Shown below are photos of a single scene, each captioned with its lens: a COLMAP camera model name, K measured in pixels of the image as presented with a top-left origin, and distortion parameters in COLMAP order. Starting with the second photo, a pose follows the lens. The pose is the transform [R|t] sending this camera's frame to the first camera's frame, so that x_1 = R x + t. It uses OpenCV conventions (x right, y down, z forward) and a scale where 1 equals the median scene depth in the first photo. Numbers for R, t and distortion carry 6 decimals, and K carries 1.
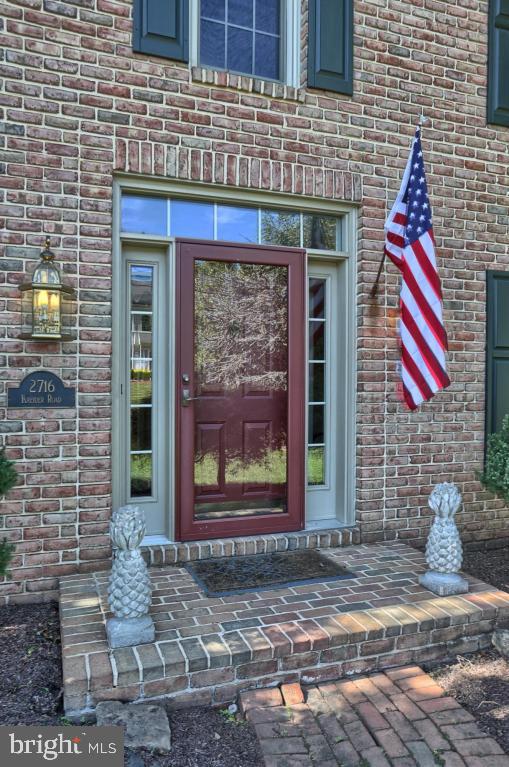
lens RADIAL K [[603.0, 0, 252.0], [0, 603.0, 385.4], [0, 0, 1]] dist [-0.005796, 0.000861]
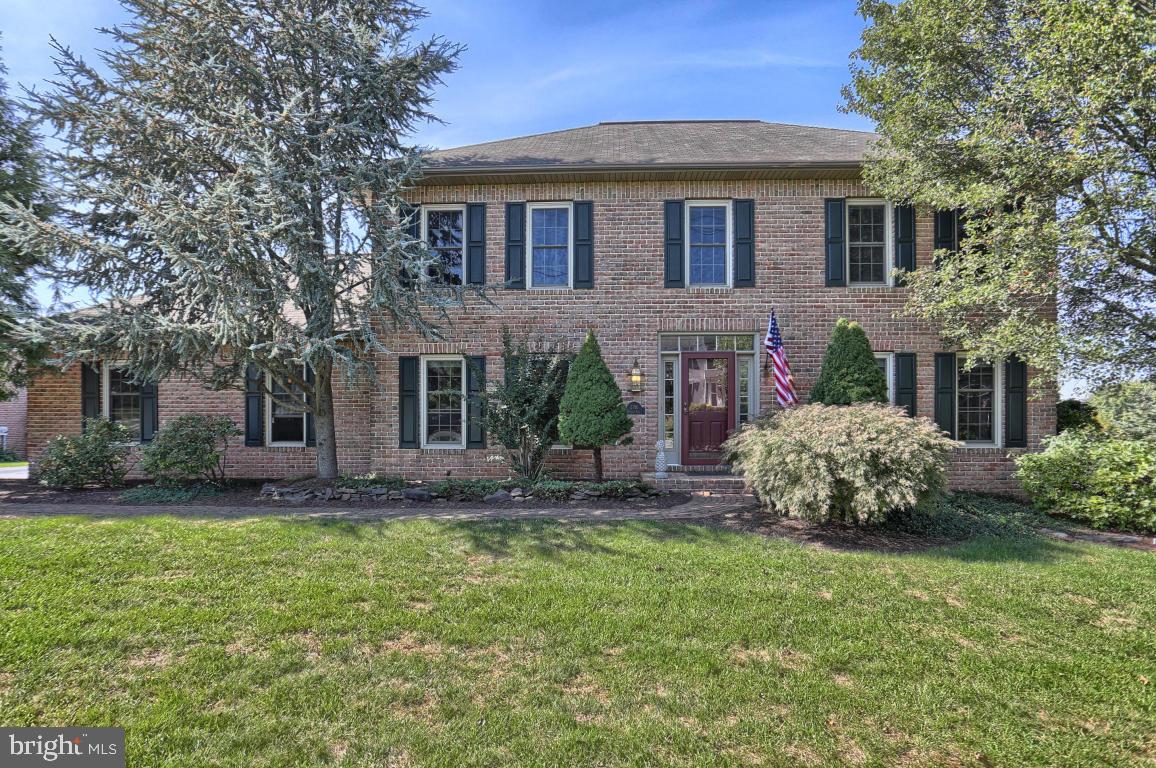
lens RADIAL K [[663.0, 0, 573.7], [0, 663.0, 392.7], [0, 0, 1]] dist [0.000742, 0.000001]
pose [[0.934800, -0.009242, -0.355055, 0.469133], [0.002389, 0.999802, -0.019735, -0.005163], [0.355167, 0.017601, 0.934637, -1.905733]]
